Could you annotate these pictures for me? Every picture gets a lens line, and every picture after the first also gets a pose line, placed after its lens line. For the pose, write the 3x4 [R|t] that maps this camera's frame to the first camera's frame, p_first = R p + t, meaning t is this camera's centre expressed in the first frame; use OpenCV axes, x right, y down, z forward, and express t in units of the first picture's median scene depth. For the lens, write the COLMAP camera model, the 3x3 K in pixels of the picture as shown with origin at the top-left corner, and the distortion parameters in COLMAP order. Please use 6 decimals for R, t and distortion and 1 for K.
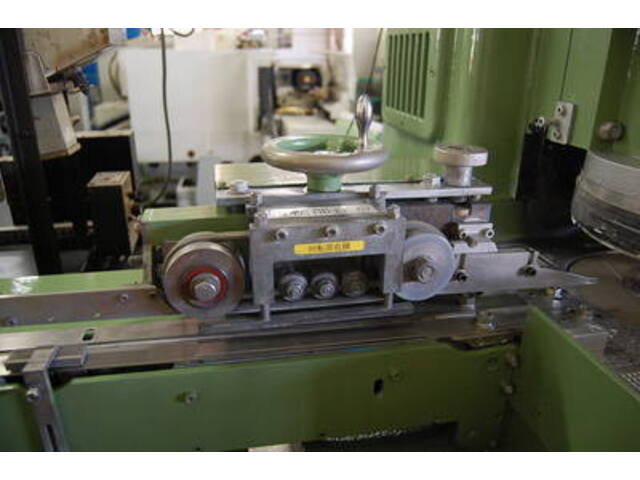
lens RADIAL K [[498.9, 0, 320.4], [0, 498.9, 240.3], [0, 0, 1]] dist [-0.003079, -0.000107]
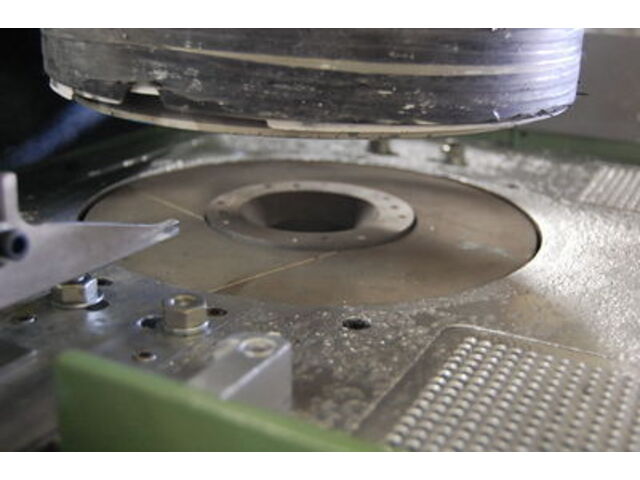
lens RADIAL K [[852.5, 0, 320.3], [0, 852.5, 239.3], [0, 0, 1]] dist [0.175847, 0.000000]
pose [[0.649374, -0.252556, 0.717307, 0.162917], [0.259801, 0.960168, 0.102869, 0.053129], [-0.714715, 0.119557, 0.689122, 0.491064]]
